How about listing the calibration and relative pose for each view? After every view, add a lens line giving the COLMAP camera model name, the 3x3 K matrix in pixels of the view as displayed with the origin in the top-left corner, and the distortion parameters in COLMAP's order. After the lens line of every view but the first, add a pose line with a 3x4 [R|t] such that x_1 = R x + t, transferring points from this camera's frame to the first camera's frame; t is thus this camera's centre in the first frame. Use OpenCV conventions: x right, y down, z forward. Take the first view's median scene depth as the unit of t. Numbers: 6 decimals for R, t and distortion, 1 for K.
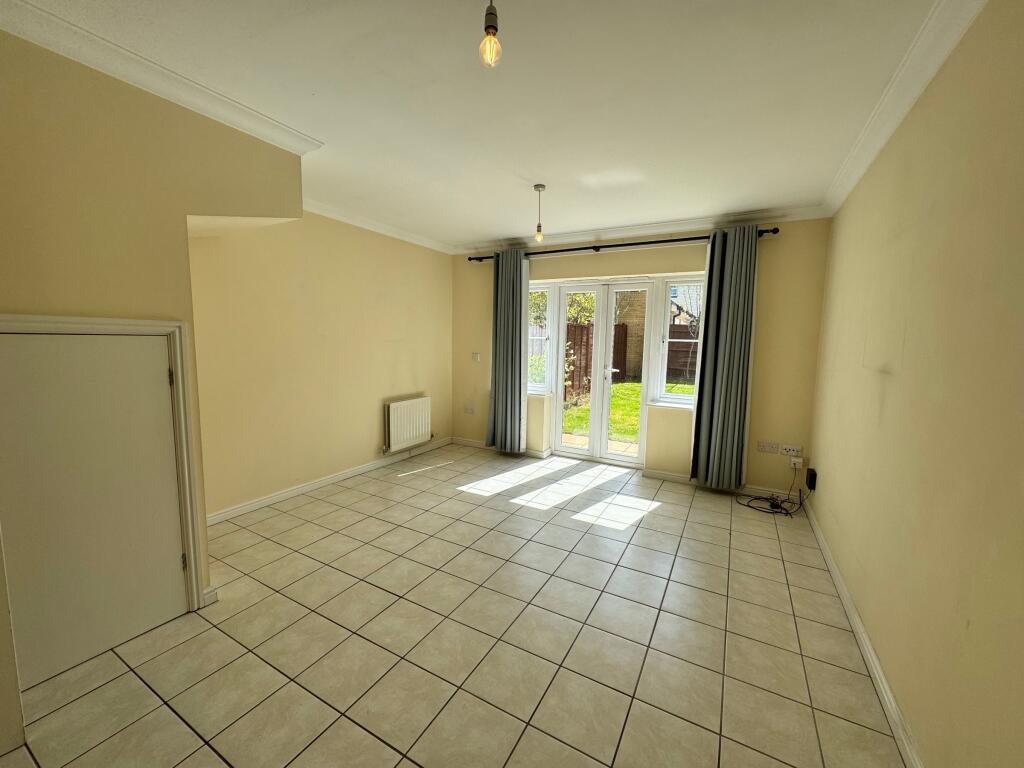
lens RADIAL K [[410.6, 0, 507.8], [0, 410.6, 383.4], [0, 0, 1]] dist [-0.001919, -0.000271]
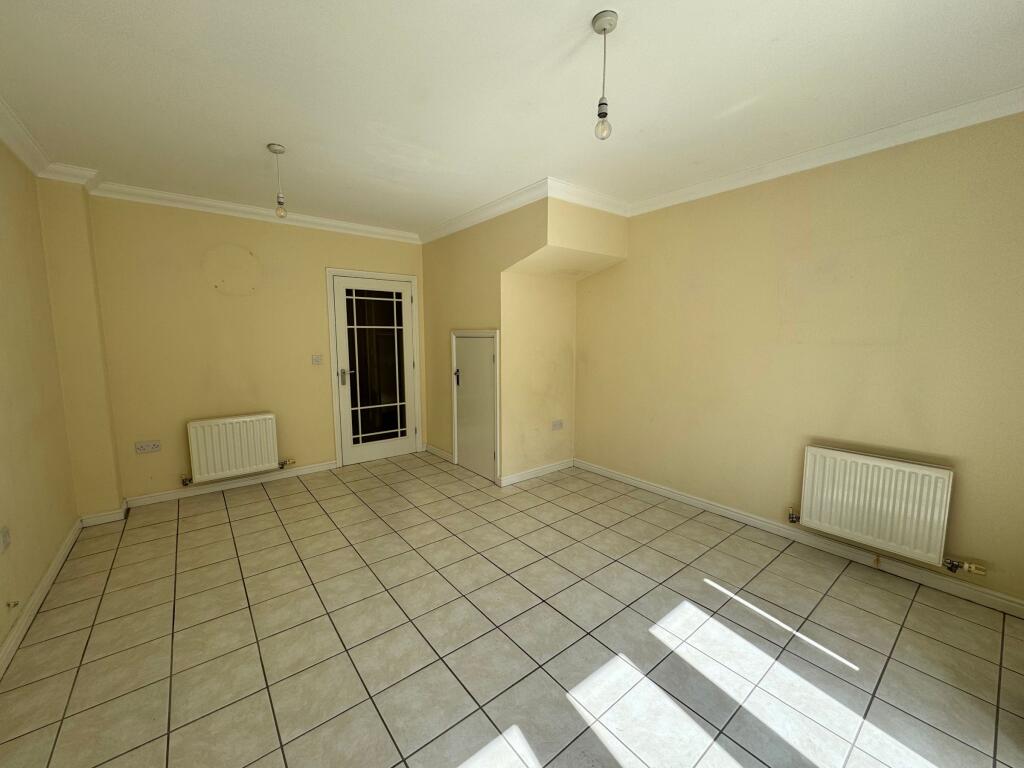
lens RADIAL K [[410.6, 0, 509.7], [0, 410.6, 385.9], [0, 0, 1]] dist [-0.001919, -0.000271]
pose [[-0.370938, 0.106171, -0.922569, 0.520756], [-0.104337, 0.982388, 0.155006, -0.106187], [0.922778, 0.153755, -0.353327, 0.968304]]
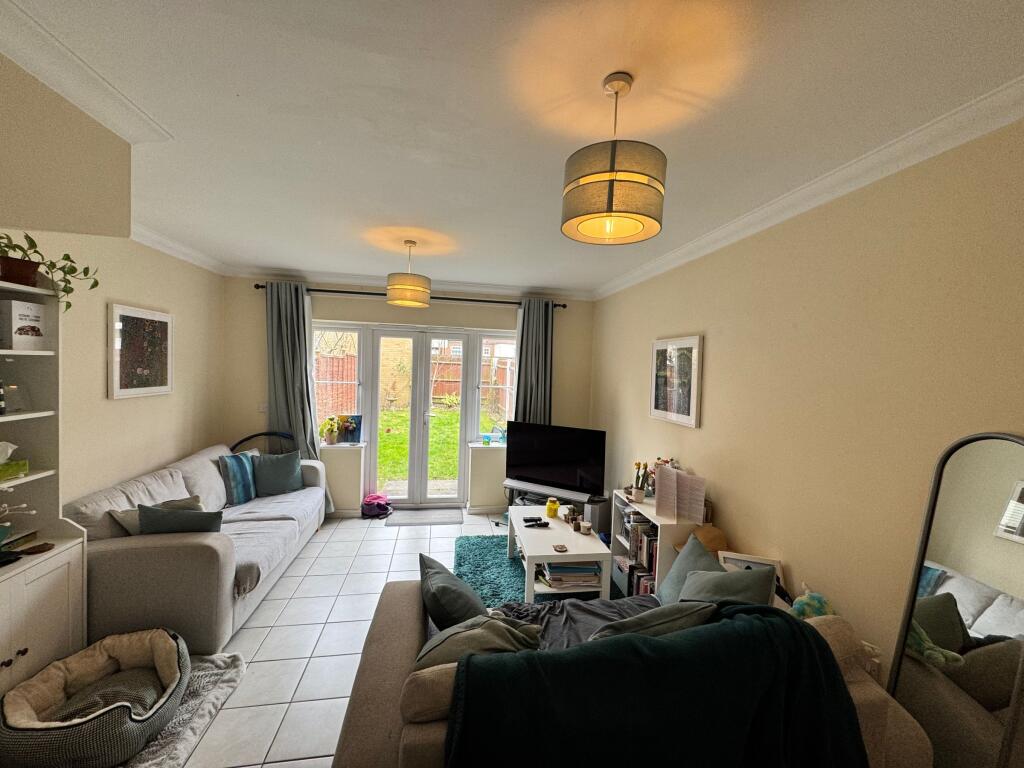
lens RADIAL K [[410.6, 0, 513.1], [0, 410.6, 383.5], [0, 0, 1]] dist [-0.001919, -0.000271]
pose [[0.791682, -0.007352, 0.610889, -0.286866], [0.043660, 0.998052, -0.044570, -0.081837], [-0.609371, 0.061956, 0.790461, 0.094533]]
